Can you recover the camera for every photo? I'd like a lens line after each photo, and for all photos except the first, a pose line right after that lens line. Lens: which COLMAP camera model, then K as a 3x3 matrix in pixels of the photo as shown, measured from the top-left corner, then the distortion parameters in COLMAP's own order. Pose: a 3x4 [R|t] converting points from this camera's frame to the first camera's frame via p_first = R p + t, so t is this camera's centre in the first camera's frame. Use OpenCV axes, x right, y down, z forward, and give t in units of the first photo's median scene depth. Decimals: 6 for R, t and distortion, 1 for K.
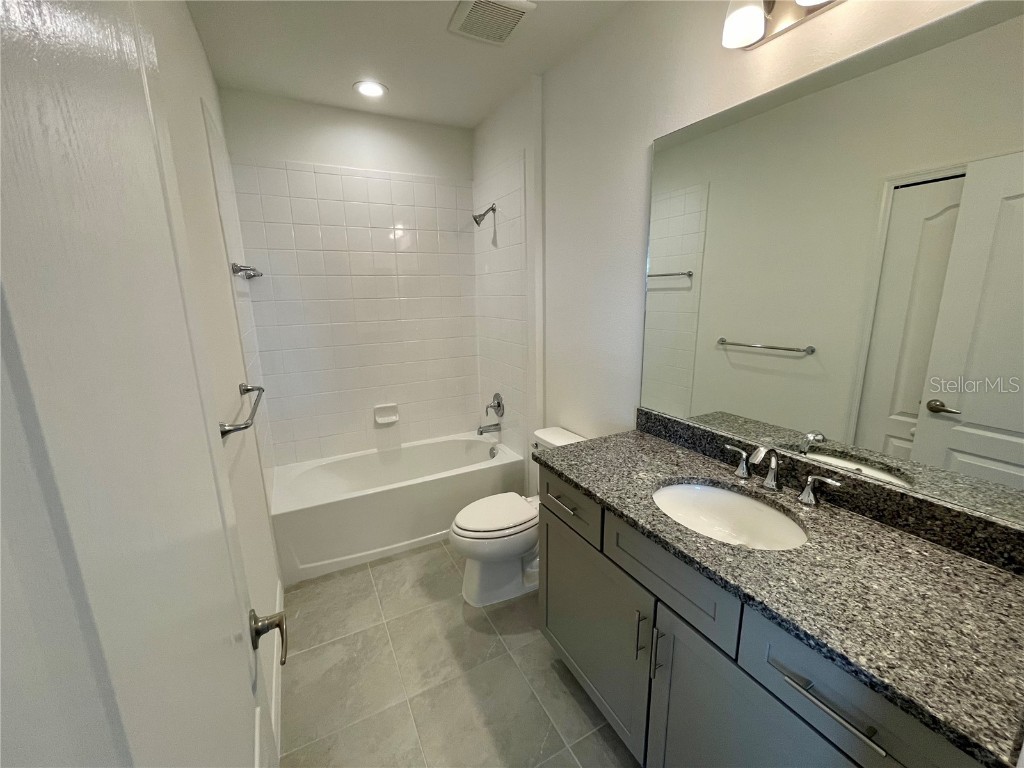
lens RADIAL K [[417.0, 0, 510.9], [0, 417.0, 383.3], [0, 0, 1]] dist [-0.000437, -0.000847]
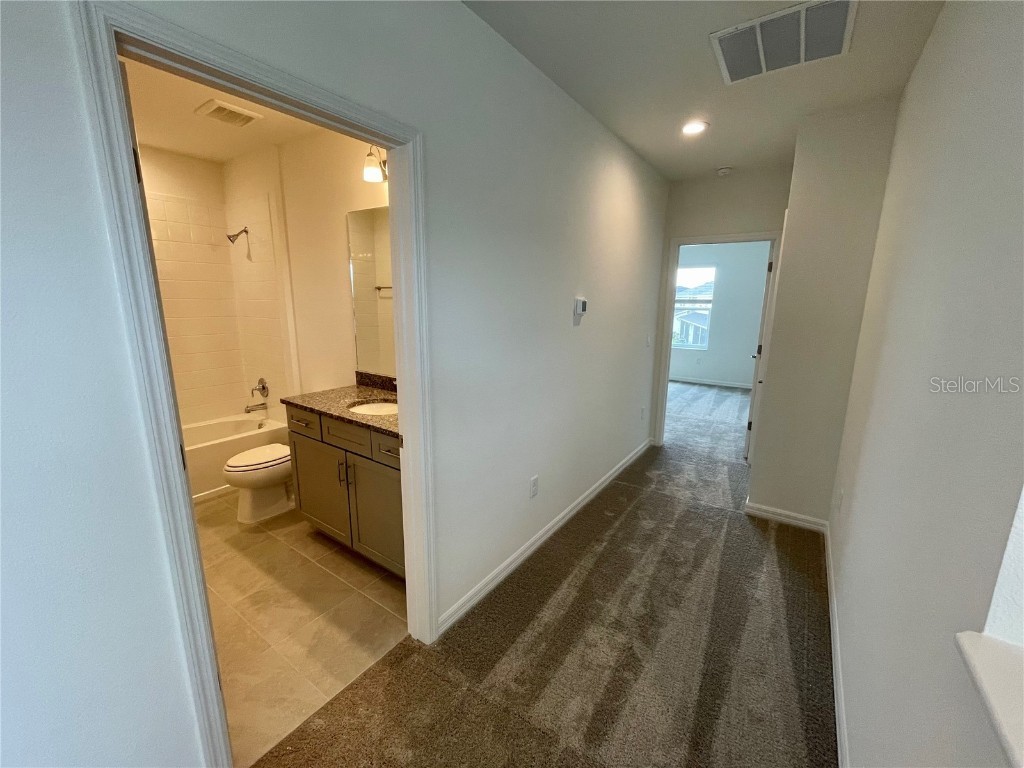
lens RADIAL K [[417.0, 0, 511.1], [0, 417.0, 383.2], [0, 0, 1]] dist [-0.000437, -0.000847]
pose [[0.885781, -0.063518, 0.459736, 0.094475], [0.068916, 0.997610, 0.005049, 0.147770], [-0.458957, 0.027211, 0.888041, -0.762782]]
